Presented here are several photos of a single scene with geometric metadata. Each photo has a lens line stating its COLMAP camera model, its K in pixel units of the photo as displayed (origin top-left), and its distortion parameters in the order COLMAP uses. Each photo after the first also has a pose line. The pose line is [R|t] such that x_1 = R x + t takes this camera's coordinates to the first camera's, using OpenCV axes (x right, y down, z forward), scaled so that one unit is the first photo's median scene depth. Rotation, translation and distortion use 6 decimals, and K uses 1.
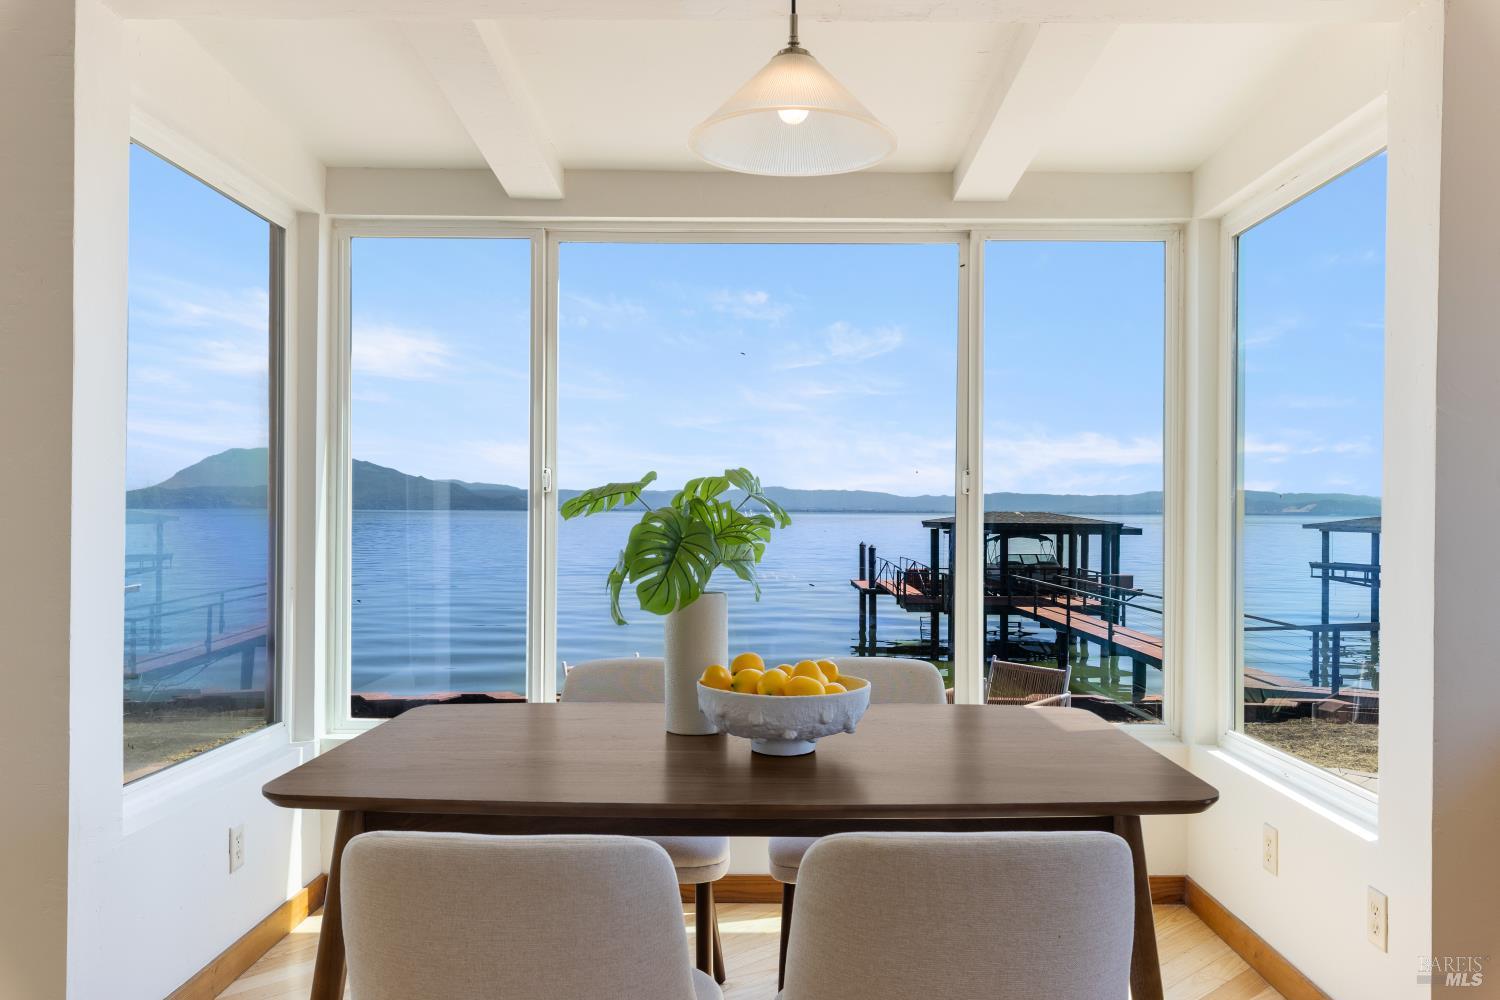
lens RADIAL K [[1109.3, 0, 750.0], [0, 1109.3, 500.0], [0, 0, 1]] dist [-0.002869, -0.001455]
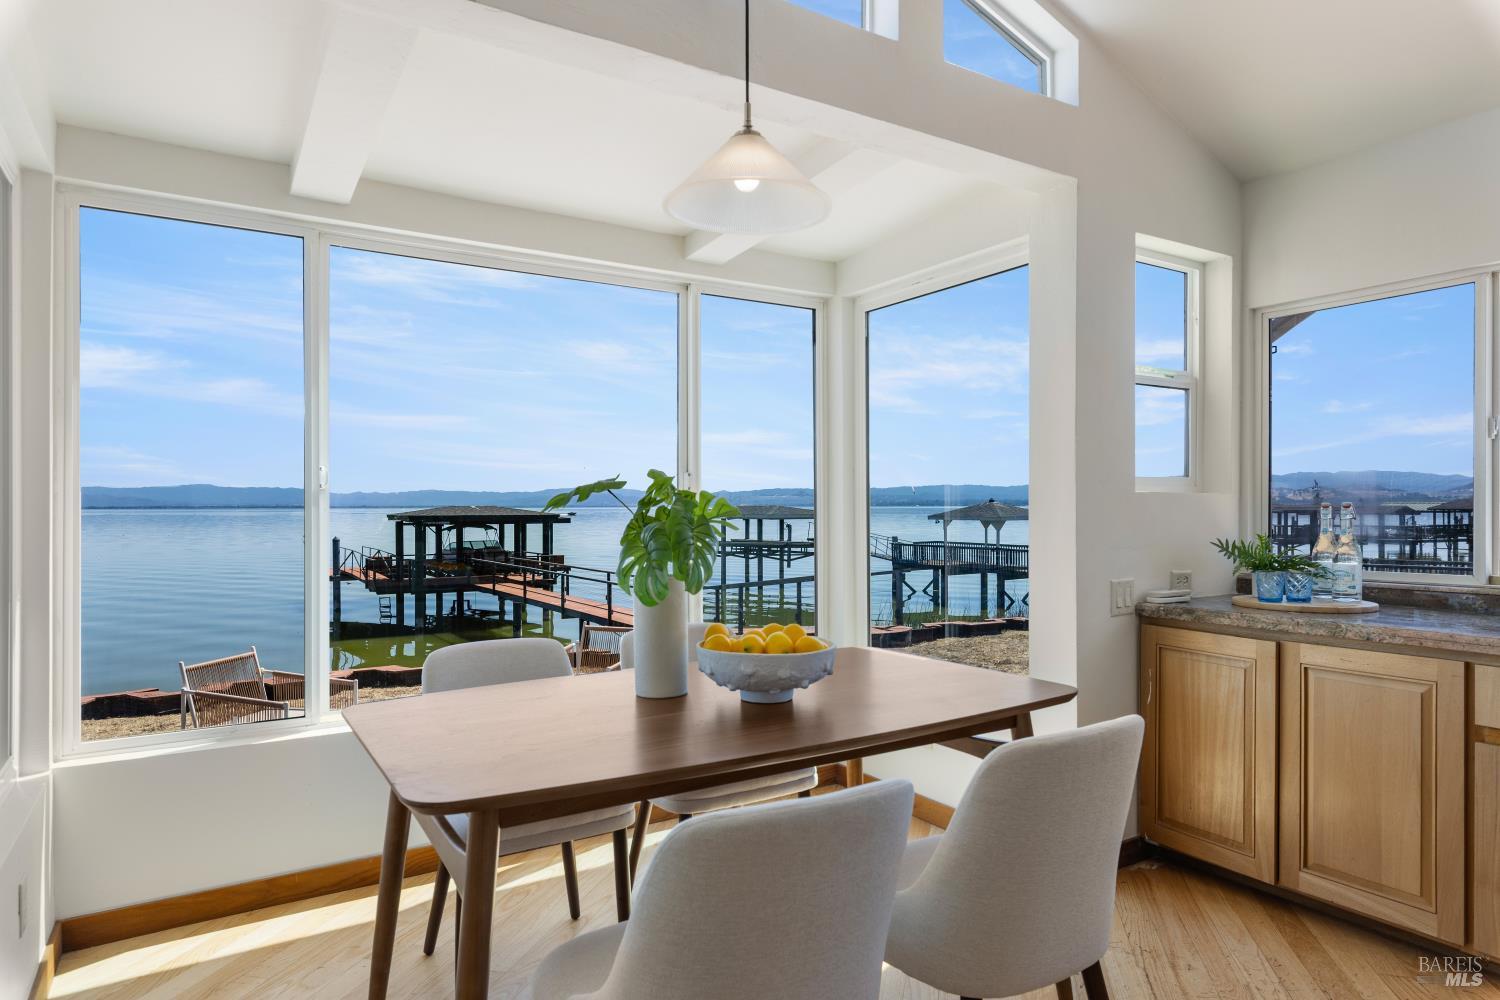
lens RADIAL K [[902.8, 0, 750.3], [0, 902.8, 493.9], [0, 0, 1]] dist [-0.001560, -0.000867]
pose [[0.840839, -0.002142, 0.541281, -0.047369], [0.003374, 0.999993, -0.001284, -0.000126], [-0.541275, 0.002906, 0.840841, 0.014571]]
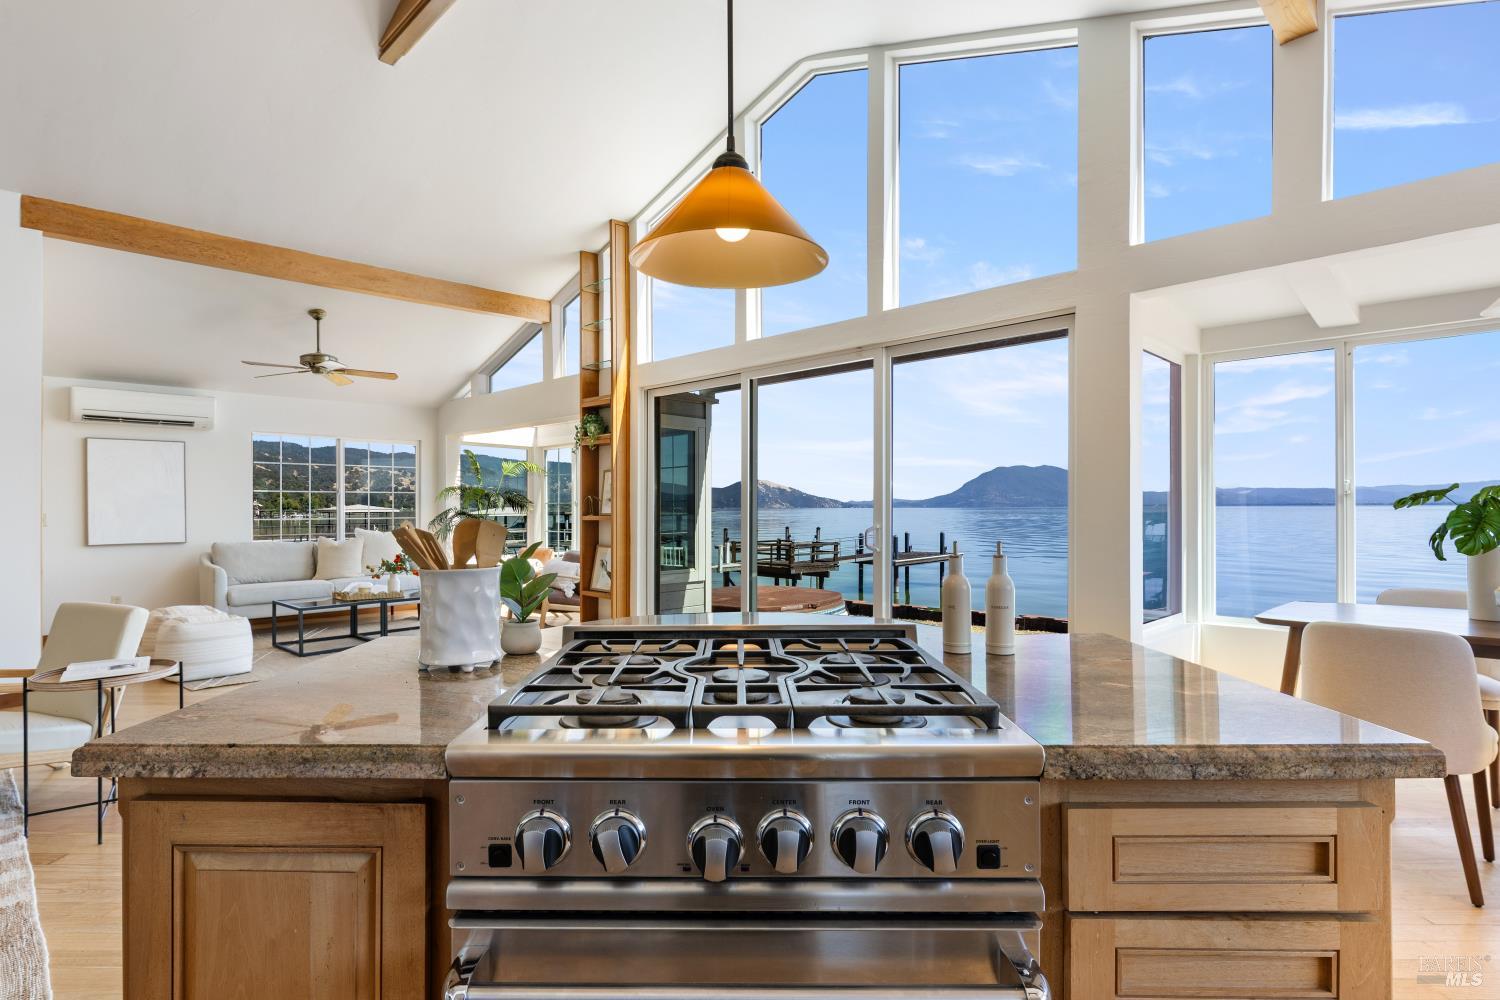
lens RADIAL K [[758.4, 0, 750.0], [0, 758.4, 500.0], [0, 0, 1]] dist [0.001388, 0.000639]
pose [[0.717081, -0.036851, -0.696015, -0.004904], [0.044279, 0.998993, -0.007274, -0.004039], [0.695582, -0.025603, 0.717990, -0.079871]]
